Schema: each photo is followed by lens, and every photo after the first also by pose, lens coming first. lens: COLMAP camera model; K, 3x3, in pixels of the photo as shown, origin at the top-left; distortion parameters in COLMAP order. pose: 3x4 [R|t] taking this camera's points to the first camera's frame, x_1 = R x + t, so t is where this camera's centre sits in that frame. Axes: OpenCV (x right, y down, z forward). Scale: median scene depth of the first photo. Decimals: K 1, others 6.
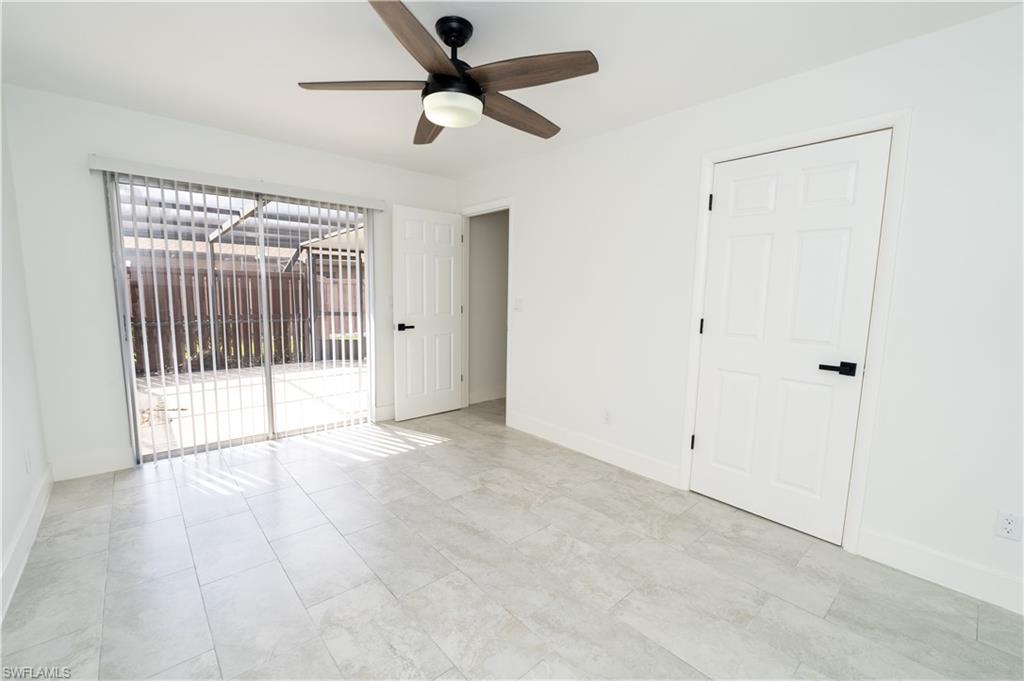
lens RADIAL K [[453.5, 0, 527.4], [0, 453.5, 351.3], [0, 0, 1]] dist [0.018830, 0.000076]
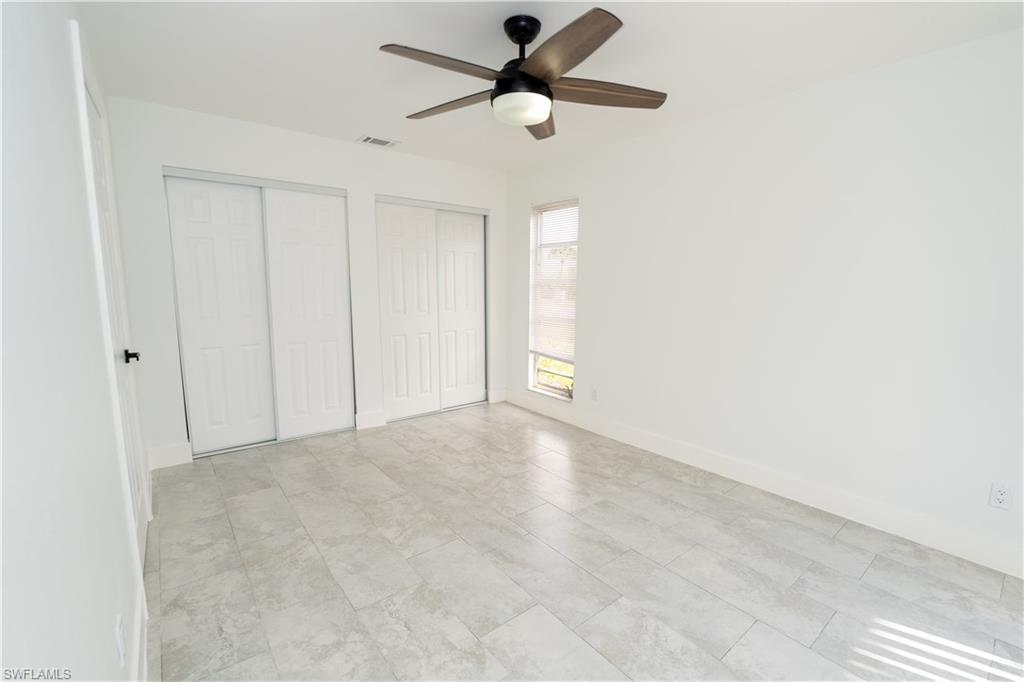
lens RADIAL K [[453.5, 0, 527.4], [0, 453.5, 351.8], [0, 0, 1]] dist [0.018830, 0.000076]
pose [[-0.998635, -0.030836, 0.042162, -0.223855], [-0.017705, 0.959199, 0.282177, -0.269155], [-0.049143, 0.281046, -0.958435, 1.900984]]
